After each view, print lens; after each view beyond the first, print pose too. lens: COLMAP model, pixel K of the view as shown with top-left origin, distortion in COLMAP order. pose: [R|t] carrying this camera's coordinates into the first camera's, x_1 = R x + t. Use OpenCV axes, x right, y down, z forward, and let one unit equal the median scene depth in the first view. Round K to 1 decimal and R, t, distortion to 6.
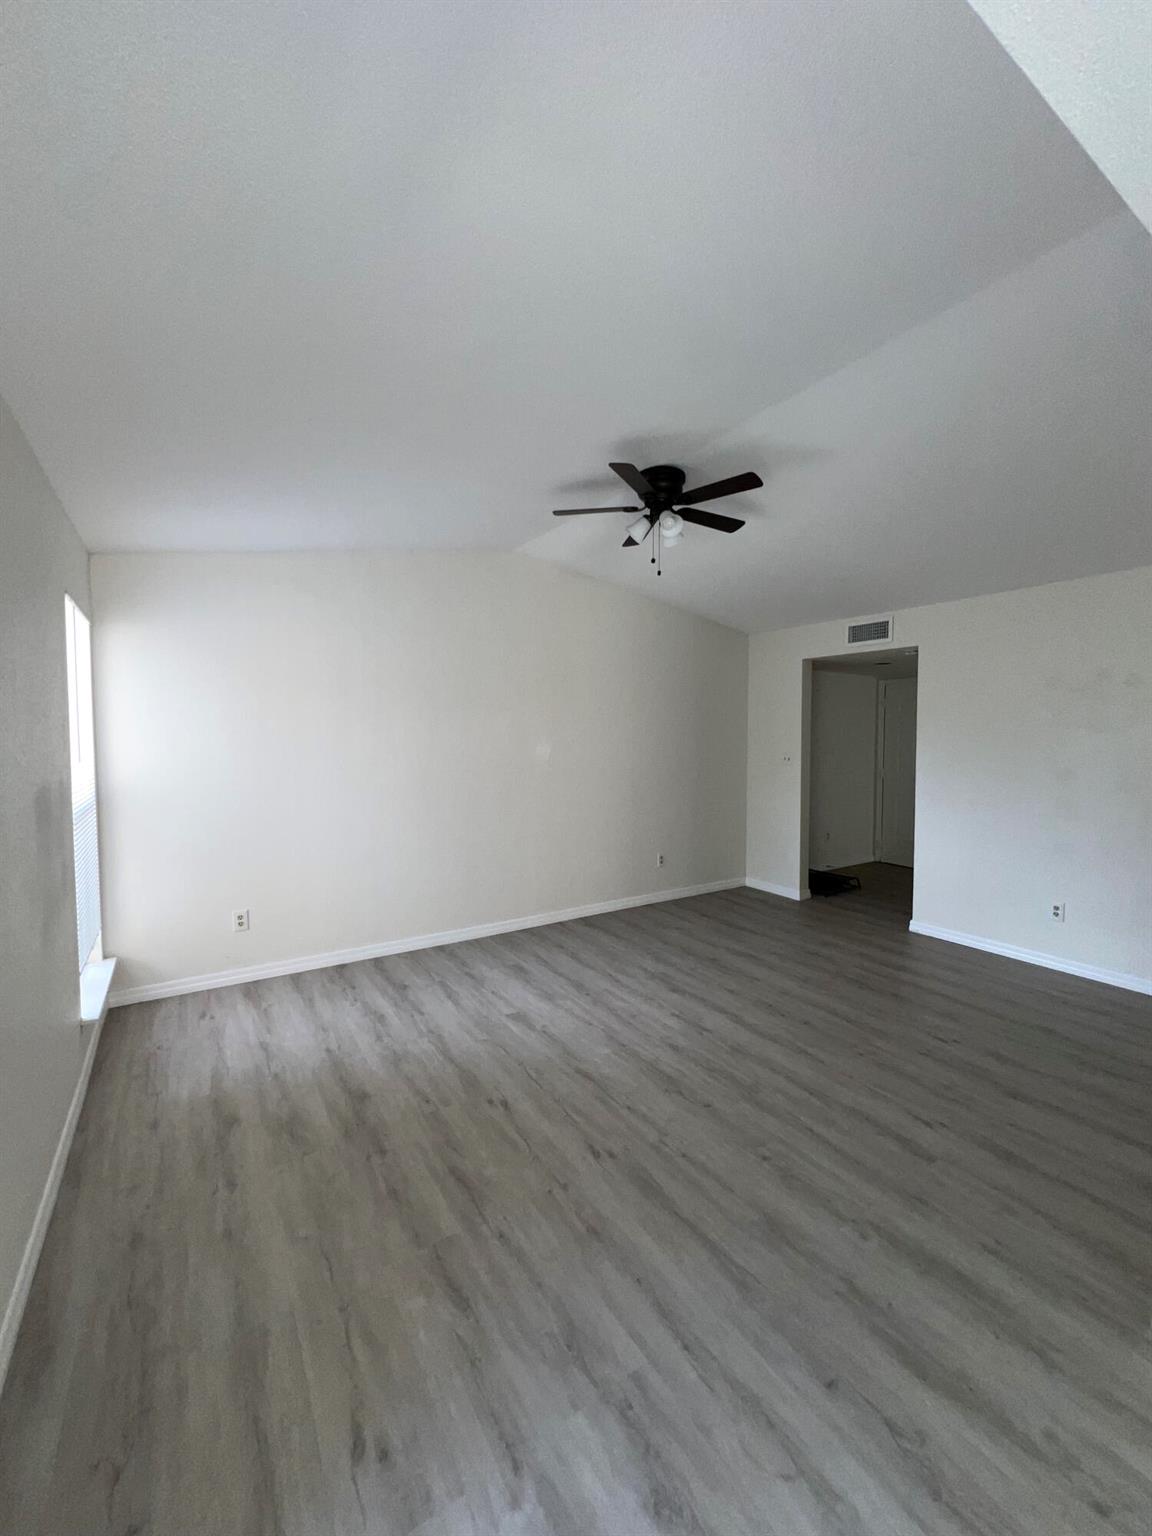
lens RADIAL K [[614.4, 0, 580.1], [0, 614.4, 767.4], [0, 0, 1]] dist [-0.000596, 0.000411]
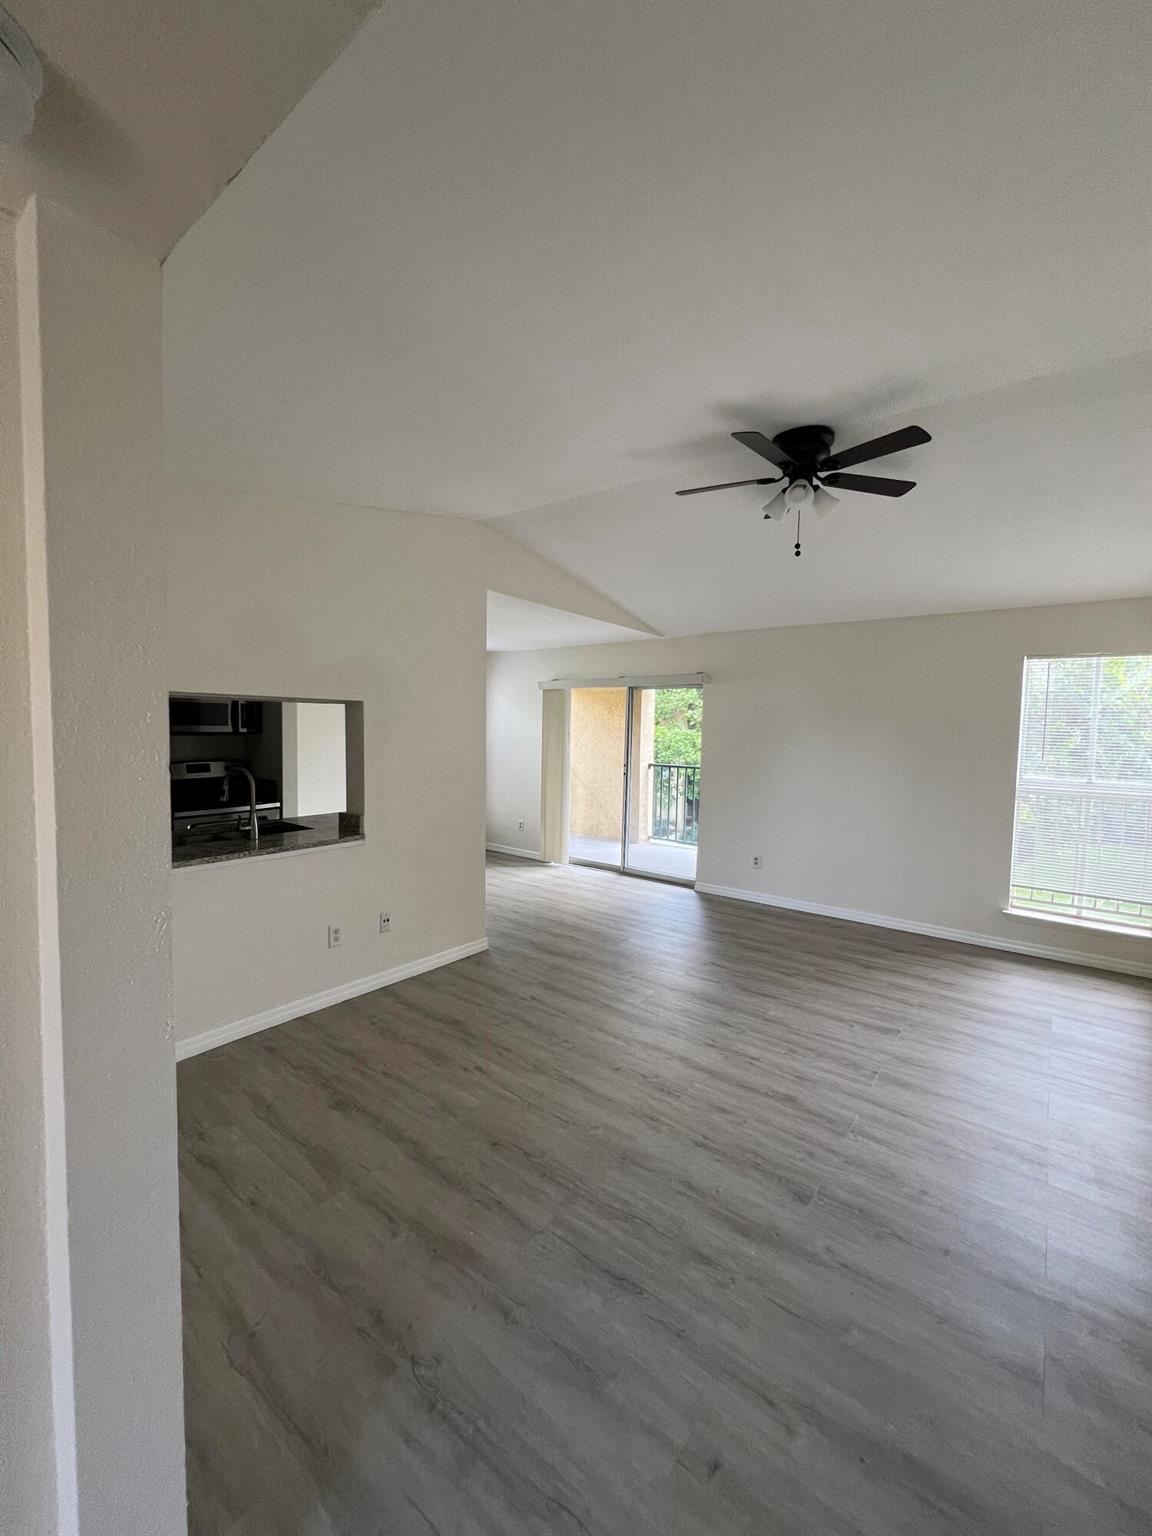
lens RADIAL K [[614.4, 0, 576.4], [0, 614.4, 765.5], [0, 0, 1]] dist [-0.000596, 0.000411]
pose [[-0.943410, 0.004681, -0.331596, 0.757418], [-0.035279, 0.992810, 0.114388, -0.120318], [0.329747, 0.119613, -0.936461, 1.864240]]
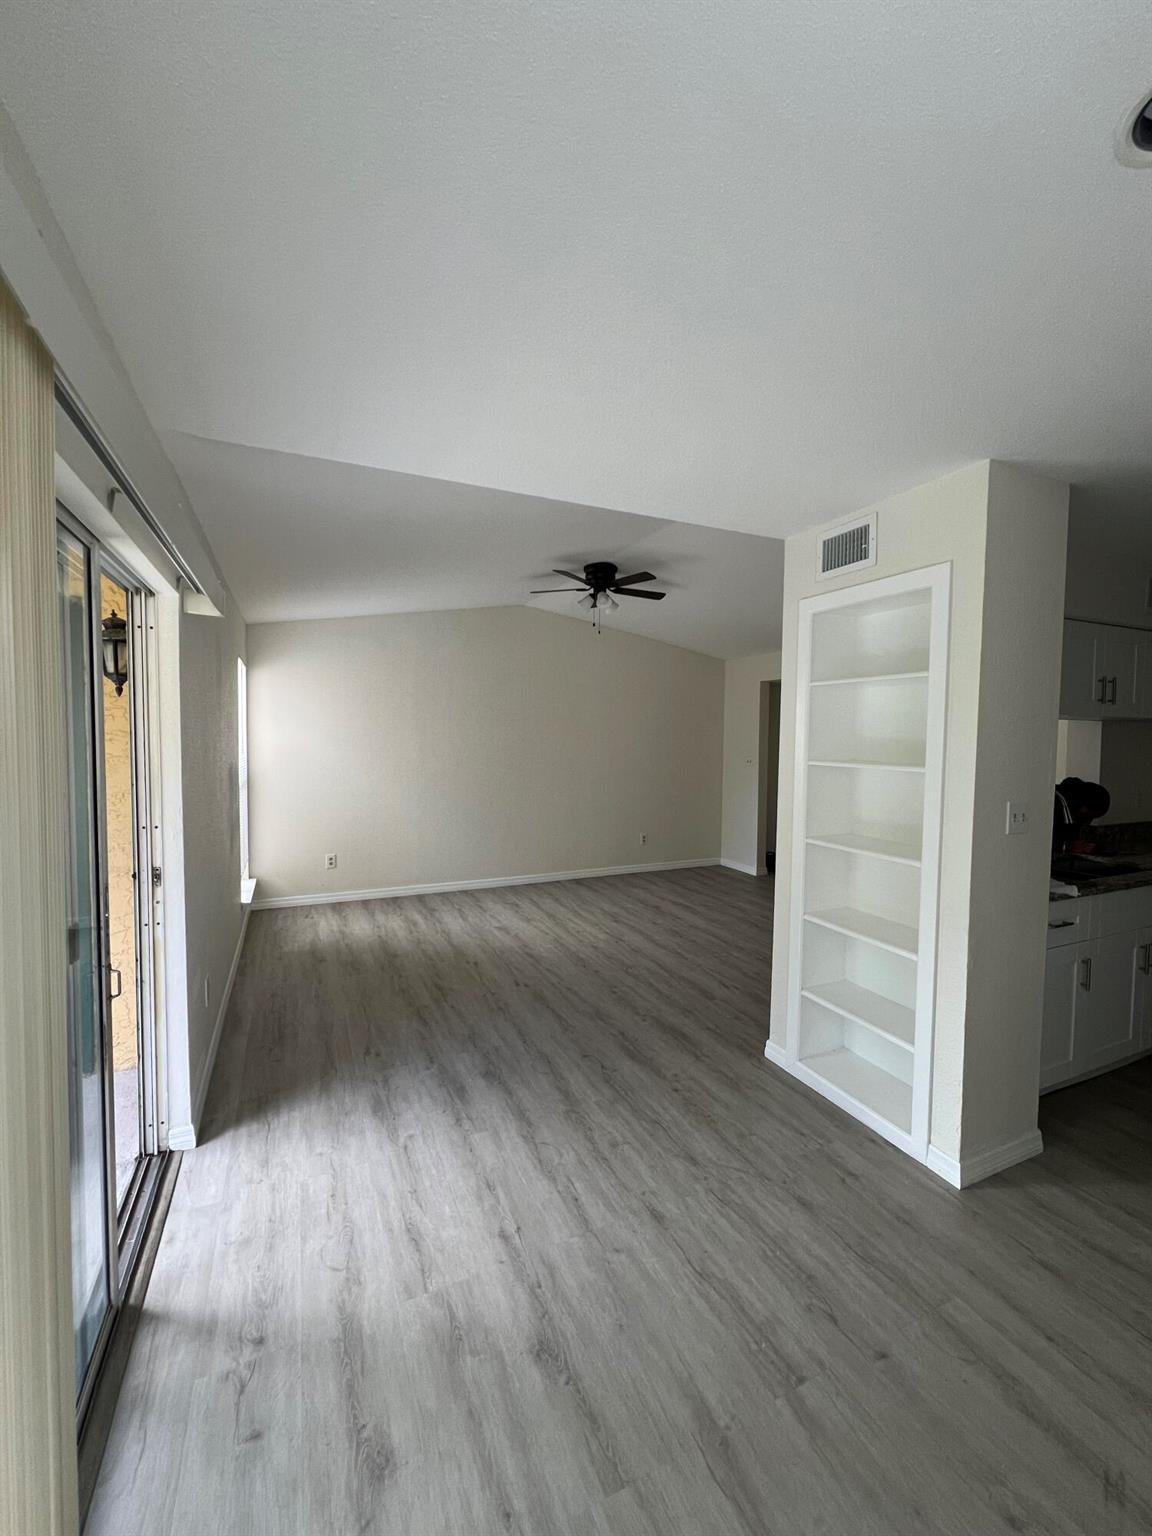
lens RADIAL K [[614.4, 0, 581.7], [0, 614.4, 765.8], [0, 0, 1]] dist [-0.000596, 0.000411]
pose [[0.991055, 0.017508, -0.132304, 0.310454], [-0.018386, 0.999816, -0.005419, 0.015191], [0.132185, 0.007803, 0.991194, -0.510005]]
